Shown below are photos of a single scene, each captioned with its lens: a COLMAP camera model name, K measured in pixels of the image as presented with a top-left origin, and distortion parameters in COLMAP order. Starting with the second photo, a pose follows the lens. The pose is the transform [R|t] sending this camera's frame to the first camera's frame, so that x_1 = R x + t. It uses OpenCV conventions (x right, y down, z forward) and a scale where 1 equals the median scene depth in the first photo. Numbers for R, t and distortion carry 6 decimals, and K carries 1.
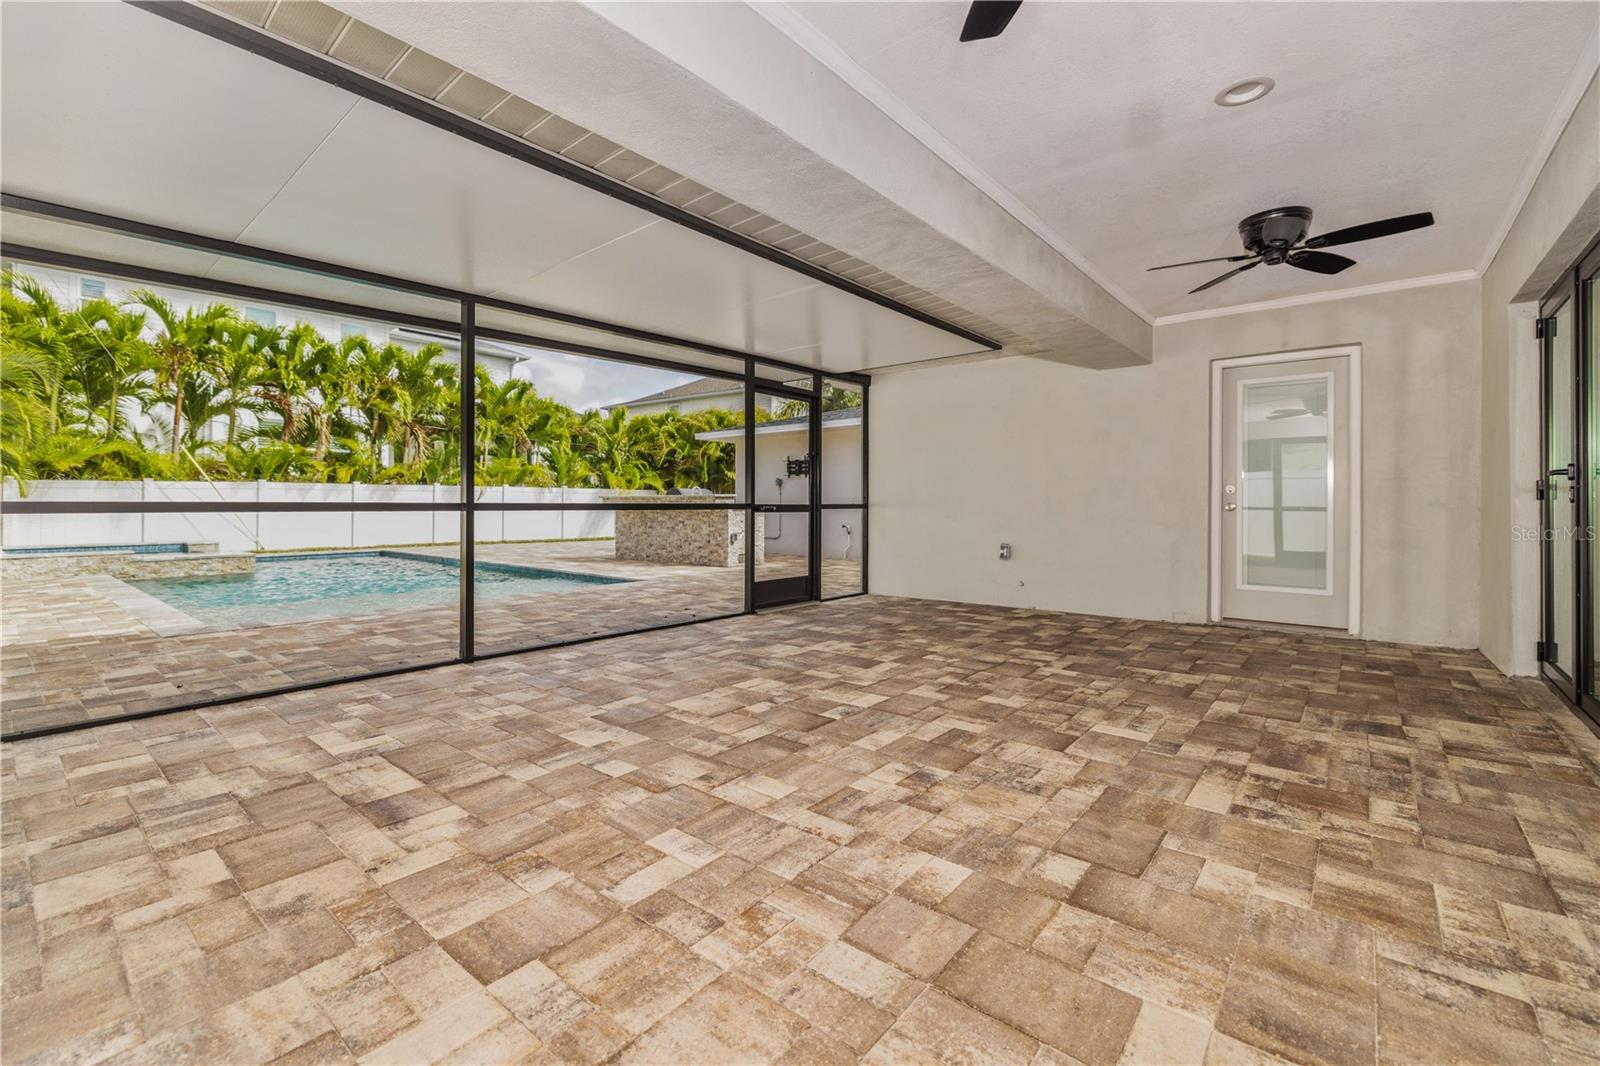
lens RADIAL K [[681.8, 0, 792.5], [0, 681.8, 505.2], [0, 0, 1]] dist [0.000272, 0.000003]
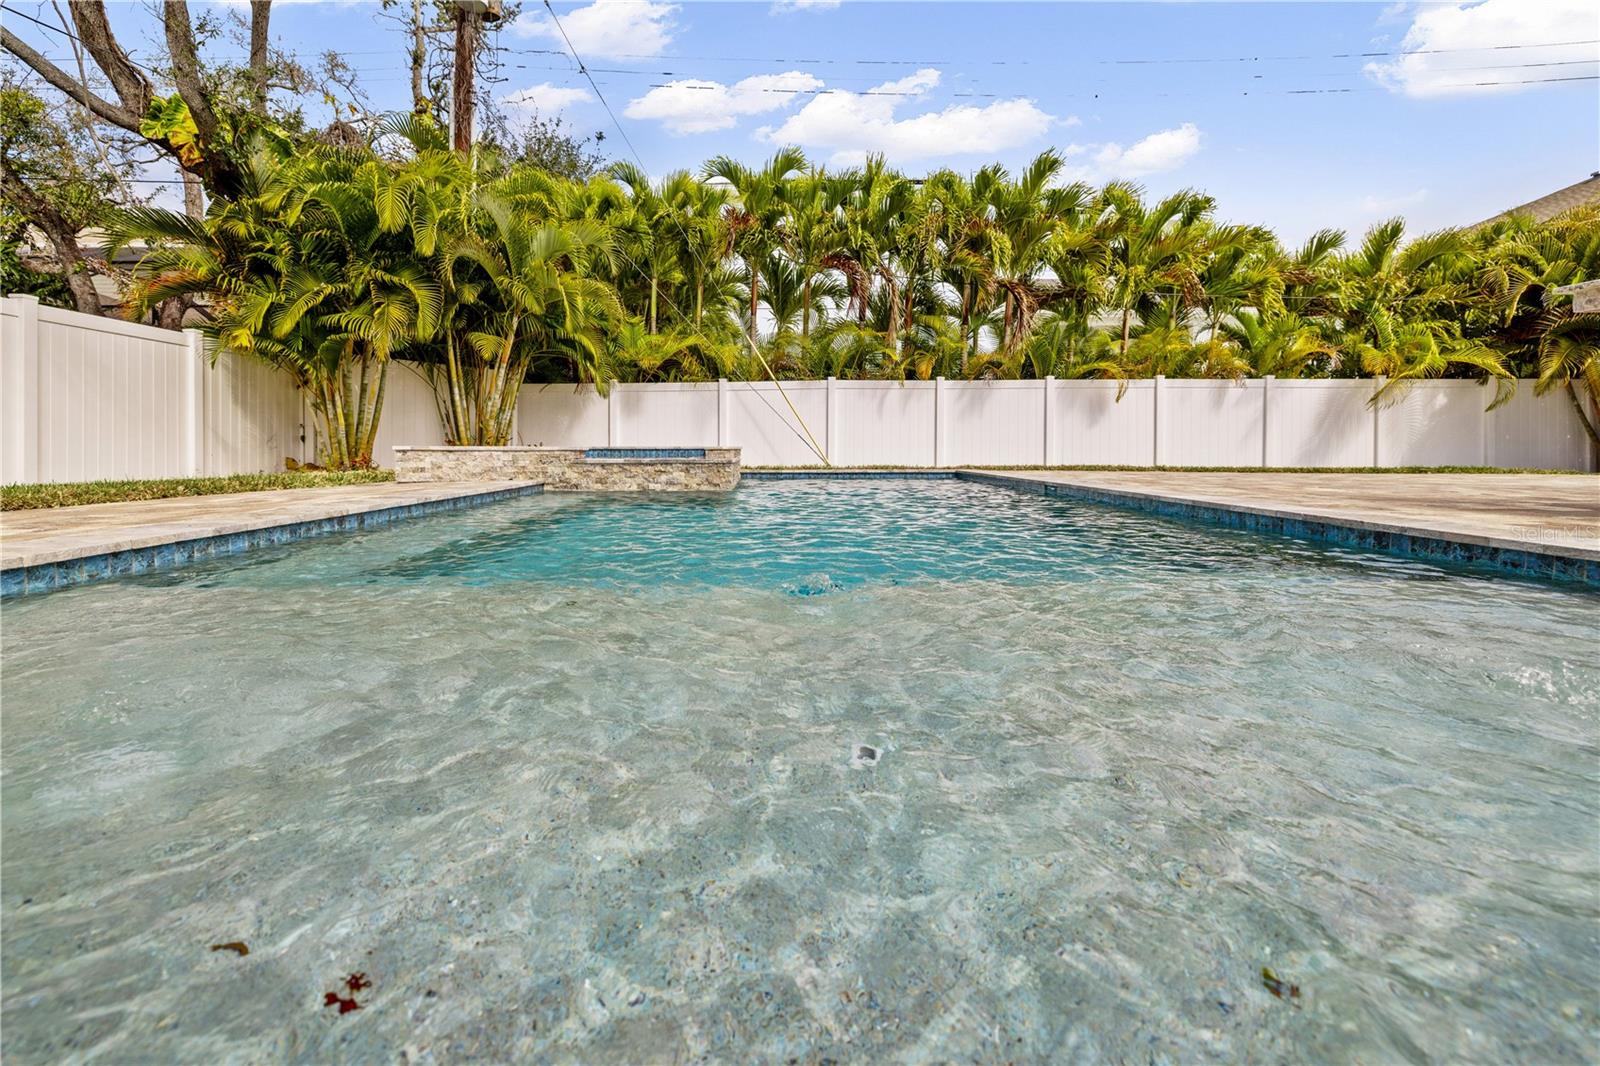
lens RADIAL K [[700.3, 0, 786.9], [0, 700.3, 456.5], [0, 0, 1]] dist [0.004725, 0.000012]
pose [[0.651885, 0.007793, -0.758278, -0.299569], [0.000378, 0.999944, 0.010602, 0.060602], [0.758318, -0.007197, 0.651845, 0.628337]]
